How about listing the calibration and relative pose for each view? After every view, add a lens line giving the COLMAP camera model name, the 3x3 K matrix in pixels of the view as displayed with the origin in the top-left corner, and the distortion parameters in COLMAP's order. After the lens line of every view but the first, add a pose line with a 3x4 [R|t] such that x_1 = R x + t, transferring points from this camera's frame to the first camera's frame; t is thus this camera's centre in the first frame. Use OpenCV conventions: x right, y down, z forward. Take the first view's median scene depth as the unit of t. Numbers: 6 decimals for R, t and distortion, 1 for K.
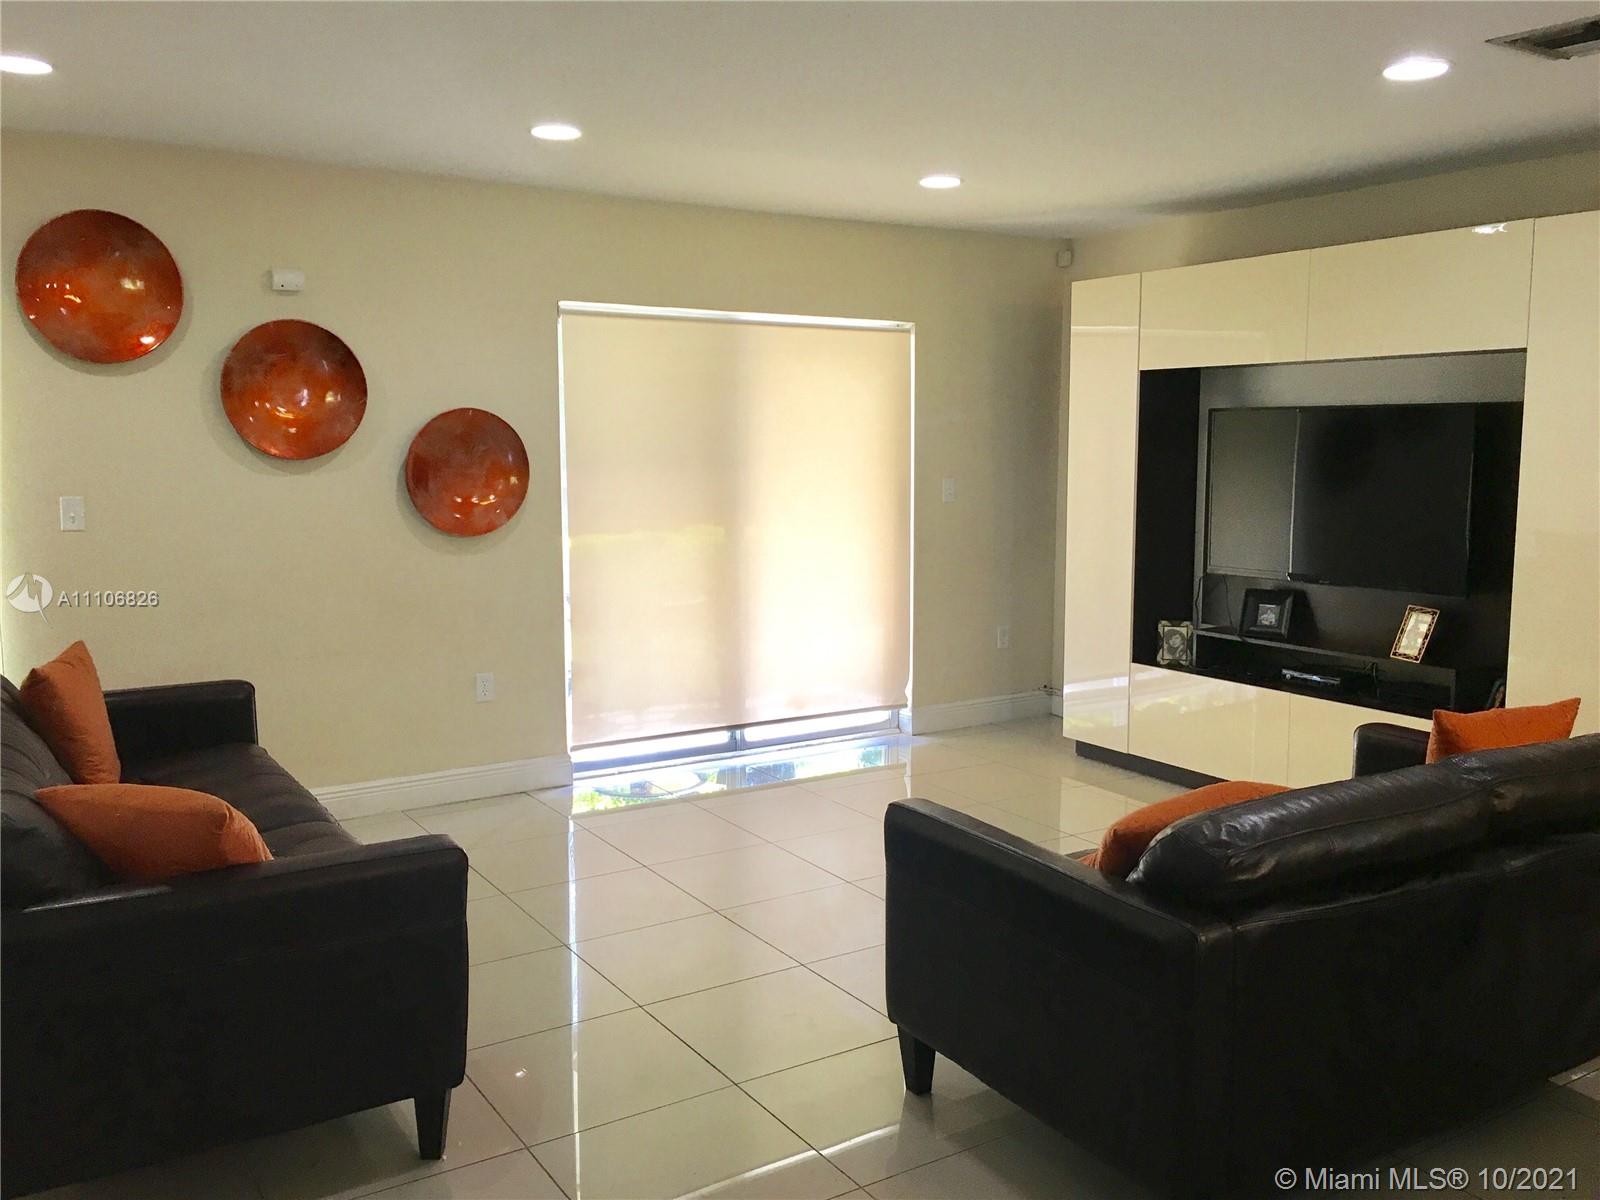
lens RADIAL K [[1354.5, 0, 801.2], [0, 1354.5, 598.6], [0, 0, 1]] dist [0.082978, -0.103509]
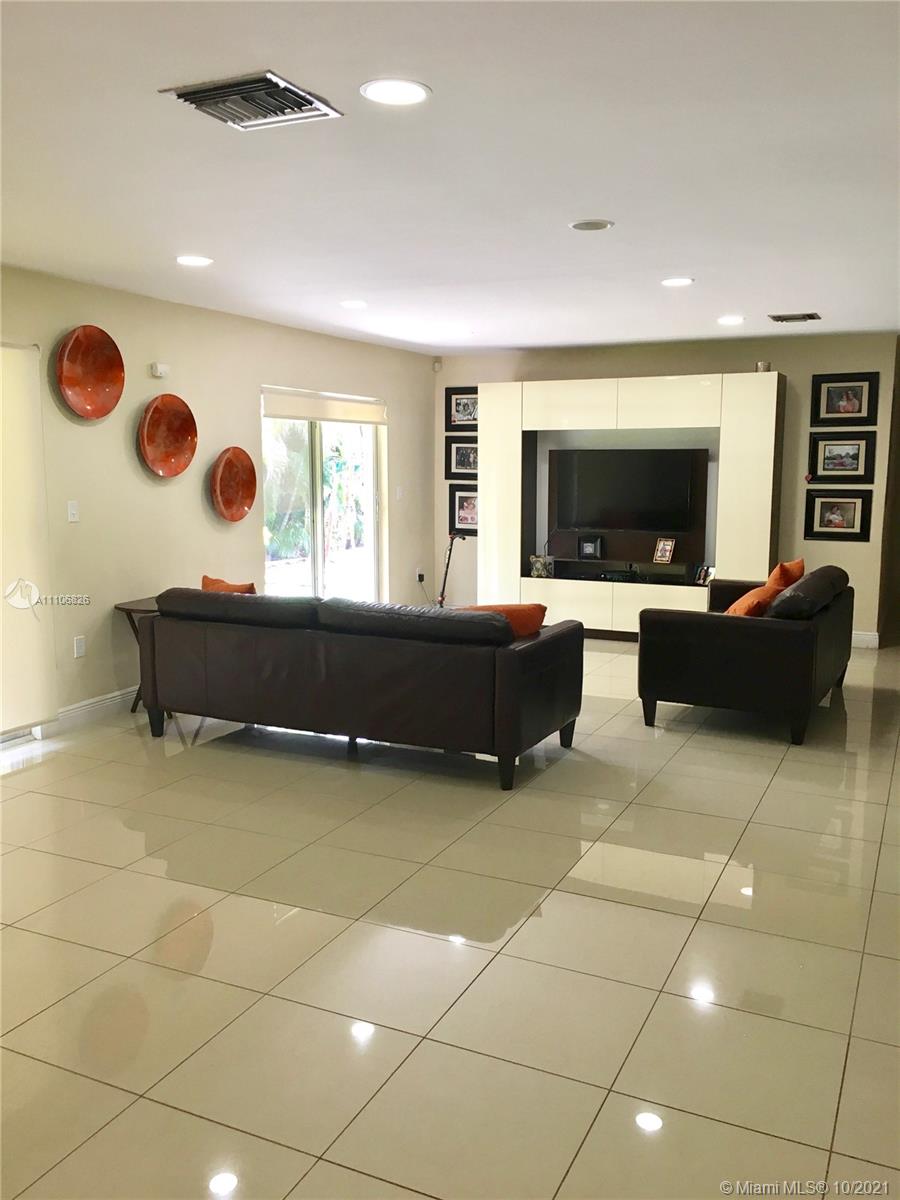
lens RADIAL K [[1015.9, 0, 450.2], [0, 1015.9, 601.1], [0, 0, 1]] dist [0.082978, -0.103509]
pose [[0.849026, -0.071853, 0.523443, -0.731676], [0.062425, 0.997412, 0.035662, 0.026254], [-0.524651, 0.002398, 0.851314, -0.249777]]
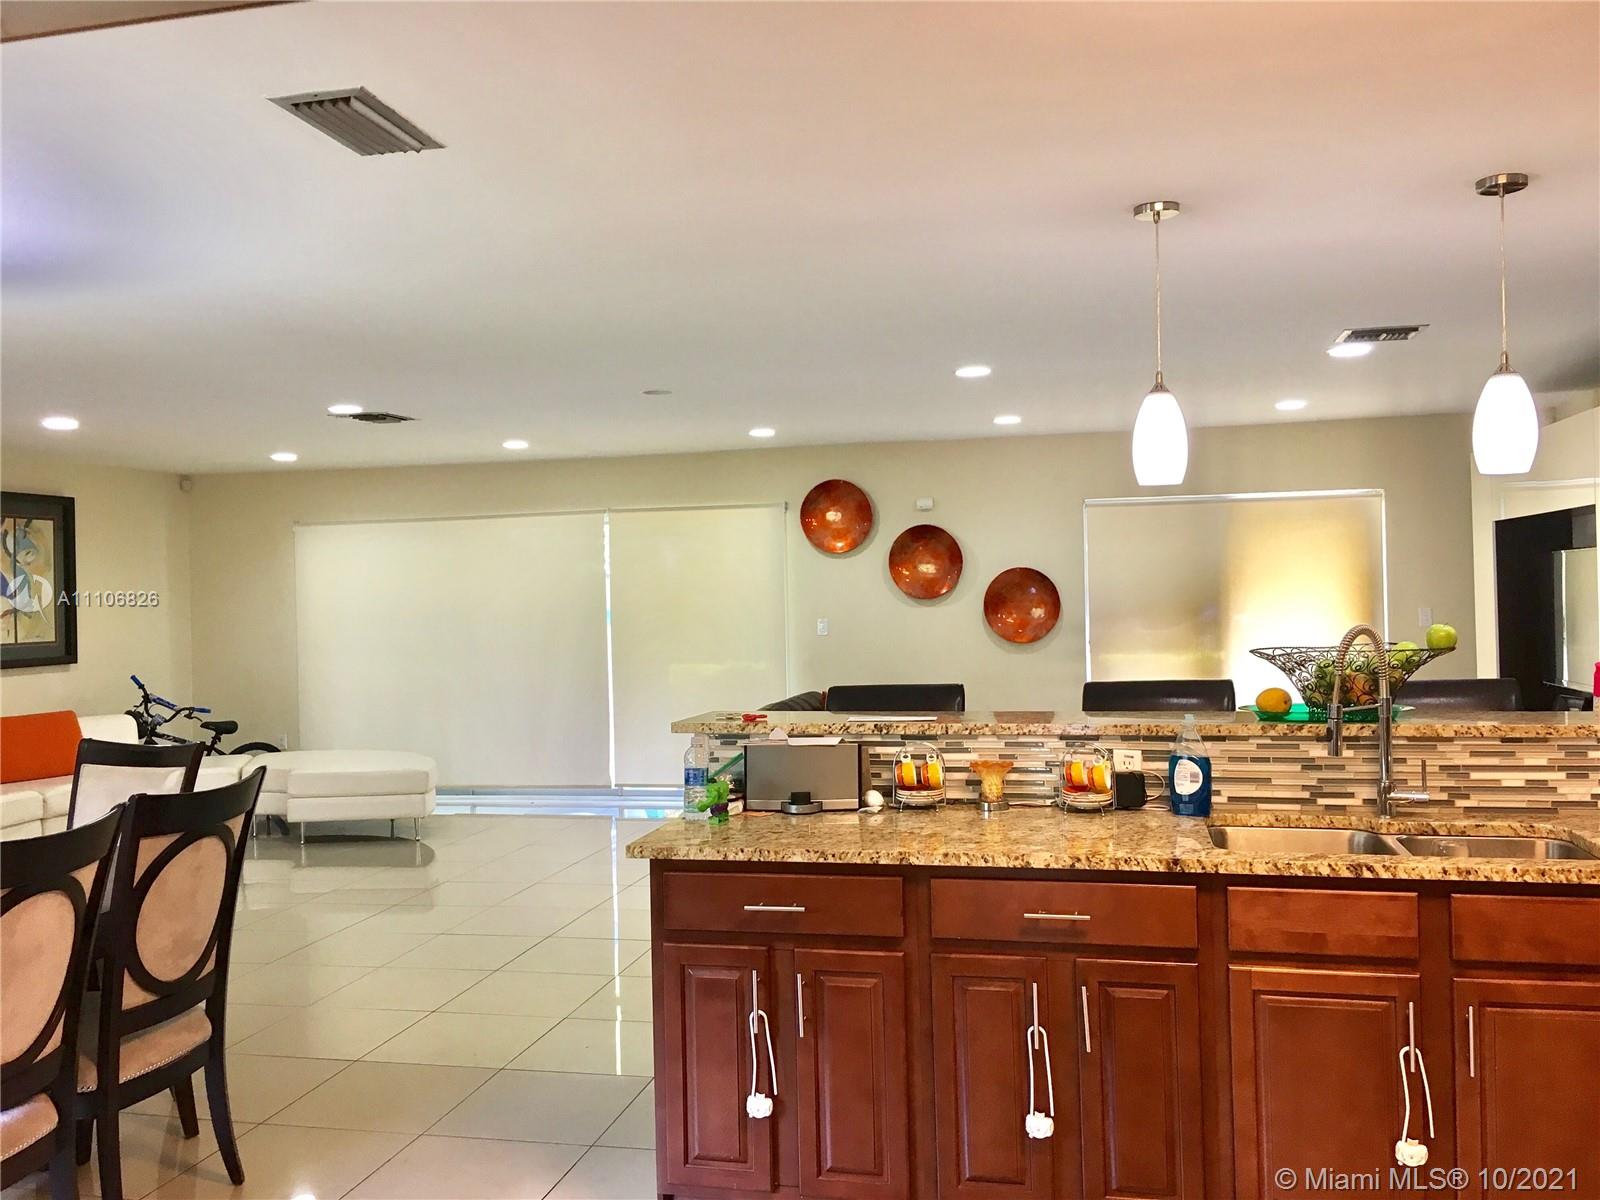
lens RADIAL K [[1354.5, 0, 800.9], [0, 1354.5, 605.0], [0, 0, 1]] dist [0.082978, -0.103509]
pose [[0.703199, -0.007641, -0.710952, 0.800747], [-0.063906, 0.995216, -0.073906, 0.051651], [0.708115, 0.097405, 0.699346, -0.390482]]
